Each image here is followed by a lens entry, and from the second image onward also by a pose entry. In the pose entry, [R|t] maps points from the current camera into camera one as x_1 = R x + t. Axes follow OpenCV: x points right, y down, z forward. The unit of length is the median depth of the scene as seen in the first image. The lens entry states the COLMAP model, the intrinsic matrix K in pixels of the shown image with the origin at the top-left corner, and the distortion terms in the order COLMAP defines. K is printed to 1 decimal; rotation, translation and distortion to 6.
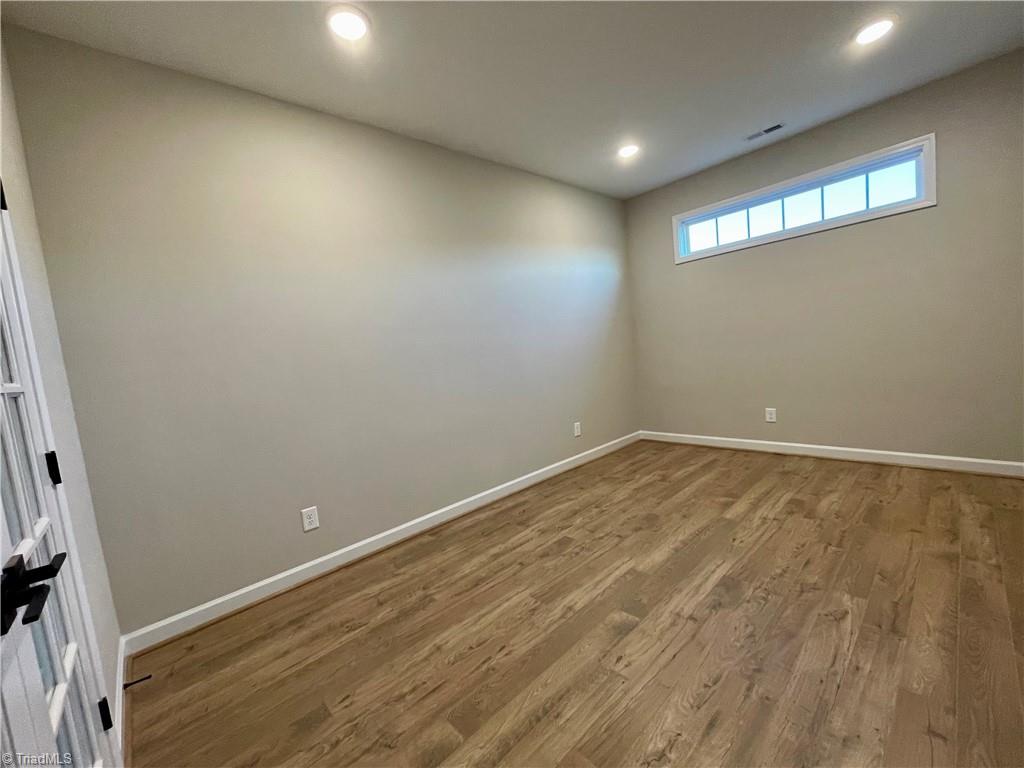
lens RADIAL K [[413.3, 0, 511.0], [0, 413.3, 385.5], [0, 0, 1]] dist [0.002206, 0.000051]
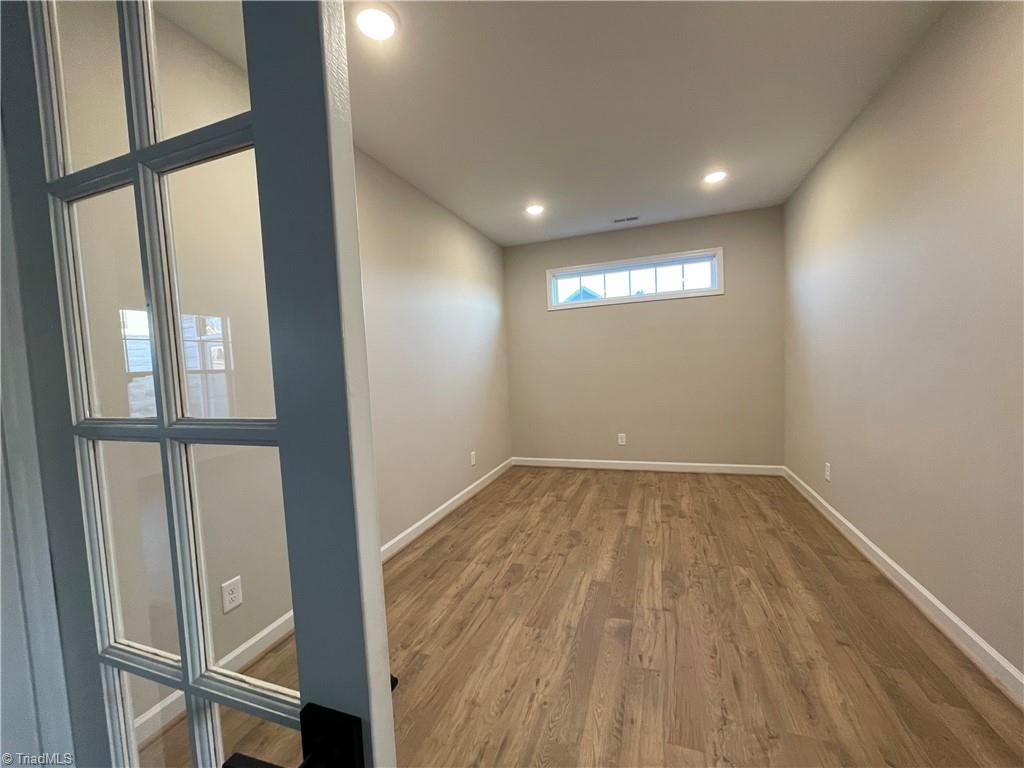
lens RADIAL K [[413.3, 0, 511.3], [0, 413.3, 386.5], [0, 0, 1]] dist [0.002206, 0.000051]
pose [[0.883749, 0.033005, 0.466795, -0.373804], [-0.000950, 0.997634, -0.068739, -0.002205], [-0.467960, 0.060305, 0.881690, 0.073234]]
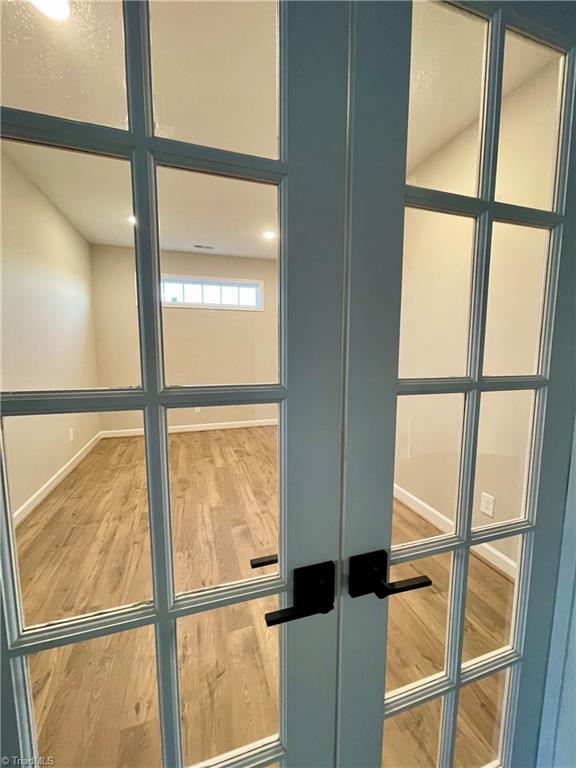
lens RADIAL K [[310.0, 0, 284.2], [0, 310.0, 382.1], [0, 0, 1]] dist [0.002206, 0.000051]
pose [[0.424072, 0.005337, 0.905613, -0.553378], [0.035049, 0.999137, -0.022300, 0.003529], [-0.904950, 0.041198, 0.423519, 0.198389]]
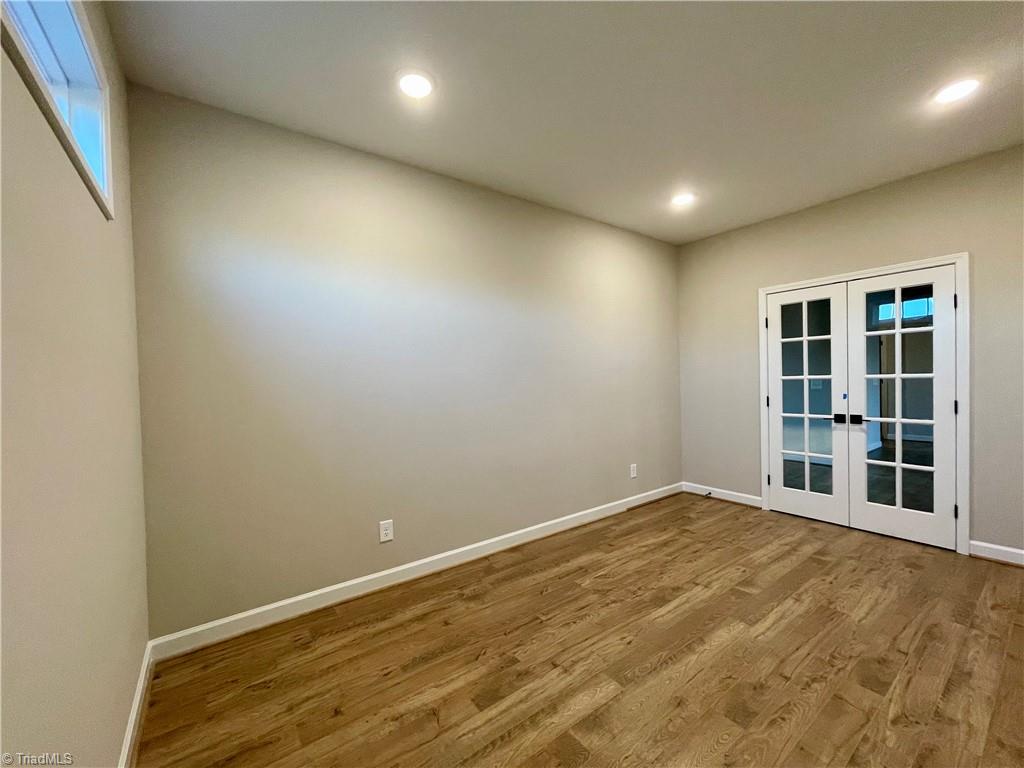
lens RADIAL K [[413.3, 0, 513.5], [0, 413.3, 385.3], [0, 0, 1]] dist [0.002206, 0.000051]
pose [[-0.986225, 0.126117, 0.107031, 0.566813], [0.136157, 0.986375, 0.092334, -0.236827], [-0.093927, 0.105635, -0.989959, 1.659639]]
